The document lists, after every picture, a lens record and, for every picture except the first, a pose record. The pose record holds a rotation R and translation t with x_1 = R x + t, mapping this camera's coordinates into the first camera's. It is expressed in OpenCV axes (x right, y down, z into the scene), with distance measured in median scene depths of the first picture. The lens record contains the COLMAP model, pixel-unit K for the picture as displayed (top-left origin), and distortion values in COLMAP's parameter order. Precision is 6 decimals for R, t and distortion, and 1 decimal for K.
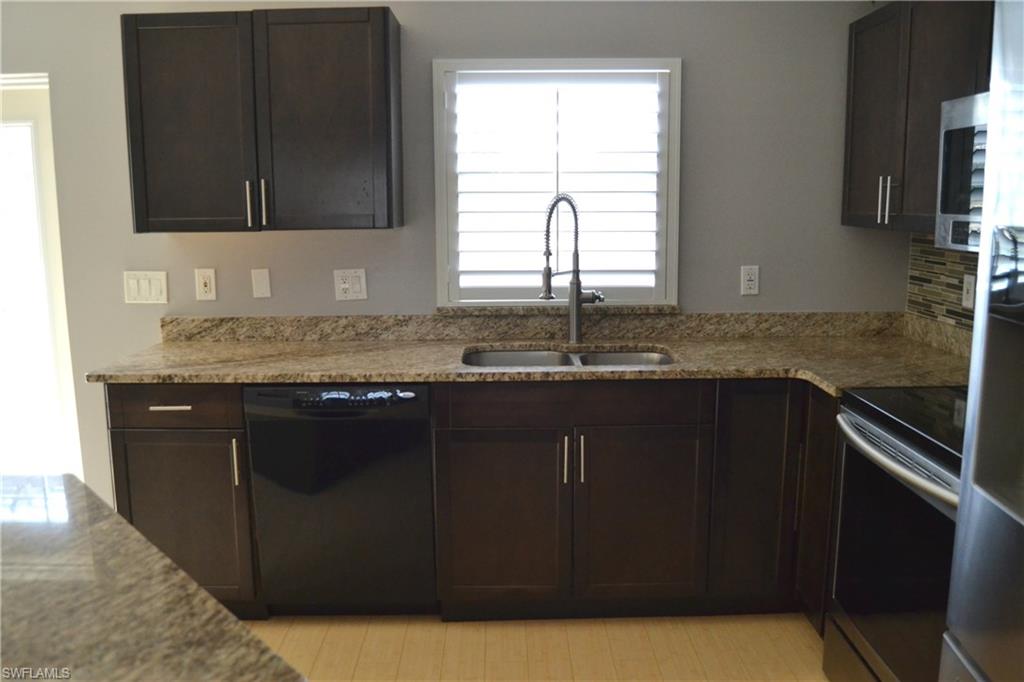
lens RADIAL K [[852.5, 0, 512.0], [0, 852.5, 341.0], [0, 0, 1]] dist [-0.090812, 0.009656]
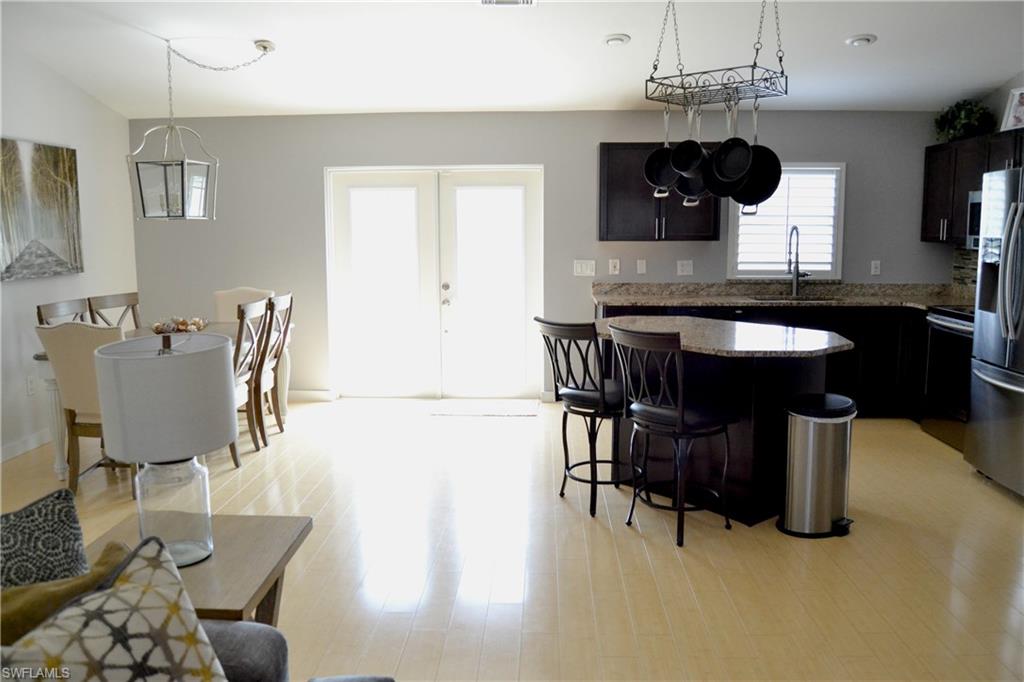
lens RADIAL K [[826.6, 0, 512.0], [0, 826.6, 341.0], [0, 0, 1]] dist [-0.078504, 0.010903]
pose [[0.999111, 0.009620, -0.041051, -0.536245], [-0.010683, 0.999611, -0.025748, 0.171517], [0.040787, 0.026163, 0.998825, -1.044140]]
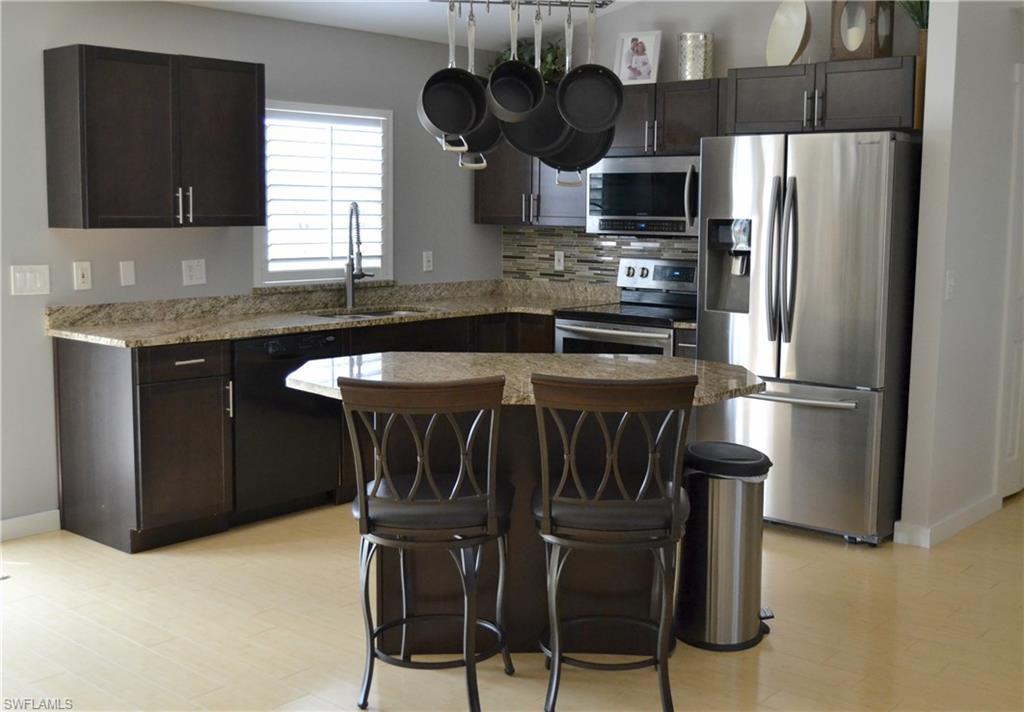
lens RADIAL K [[1169.9, 0, 559.5], [0, 1169.9, 356.7], [0, 0, 1]] dist [-0.056941, 0.014527]
pose [[0.635420, -0.083556, 0.767632, -1.170566], [0.110302, 0.993755, 0.016864, 0.086111], [-0.764248, 0.073956, 0.640669, -0.480522]]
